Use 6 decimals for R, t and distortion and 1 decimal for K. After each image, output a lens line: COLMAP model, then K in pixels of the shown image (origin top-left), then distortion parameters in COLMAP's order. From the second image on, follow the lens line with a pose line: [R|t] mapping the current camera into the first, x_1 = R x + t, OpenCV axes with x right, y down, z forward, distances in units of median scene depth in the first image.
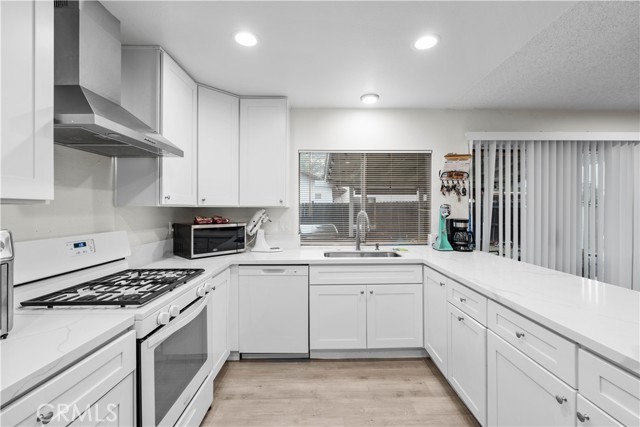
lens RADIAL K [[282.5, 0, 320.8], [0, 282.5, 212.0], [0, 0, 1]] dist [-0.016230, 0.002568]
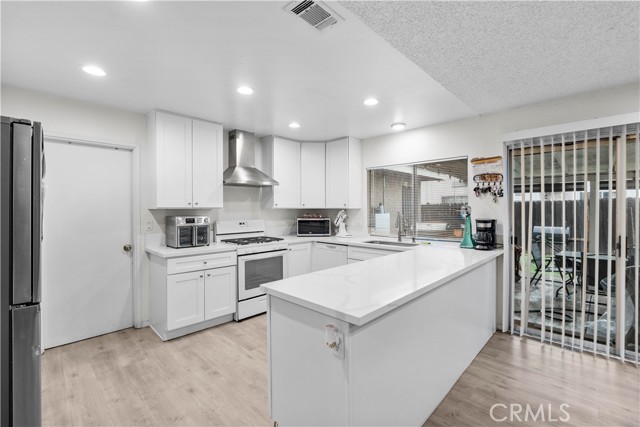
lens RADIAL K [[282.5, 0, 323.5], [0, 282.5, 212.8], [0, 0, 1]] dist [-0.016230, 0.002568]
pose [[0.710703, 0.007899, -0.703448, 0.877193], [-0.005624, 0.999969, 0.005547, -0.001905], [0.703470, 0.000013, 0.710725, -0.194318]]
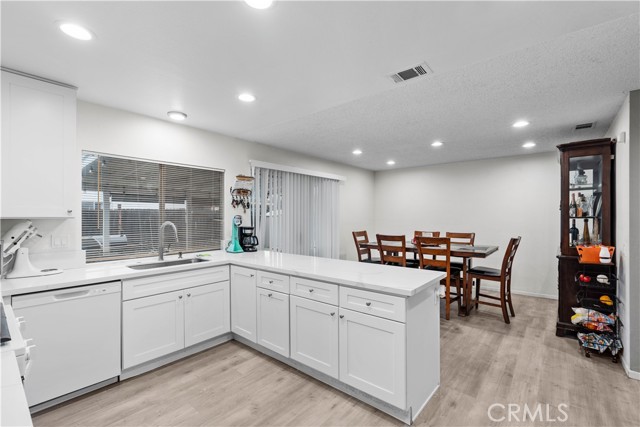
lens RADIAL K [[282.5, 0, 328.3], [0, 282.5, 222.5], [0, 0, 1]] dist [-0.016230, 0.002568]
pose [[0.633511, -0.016023, 0.773568, -0.291404], [0.008064, 0.999868, 0.014107, -0.010539], [-0.773692, -0.002699, 0.633557, -0.111087]]
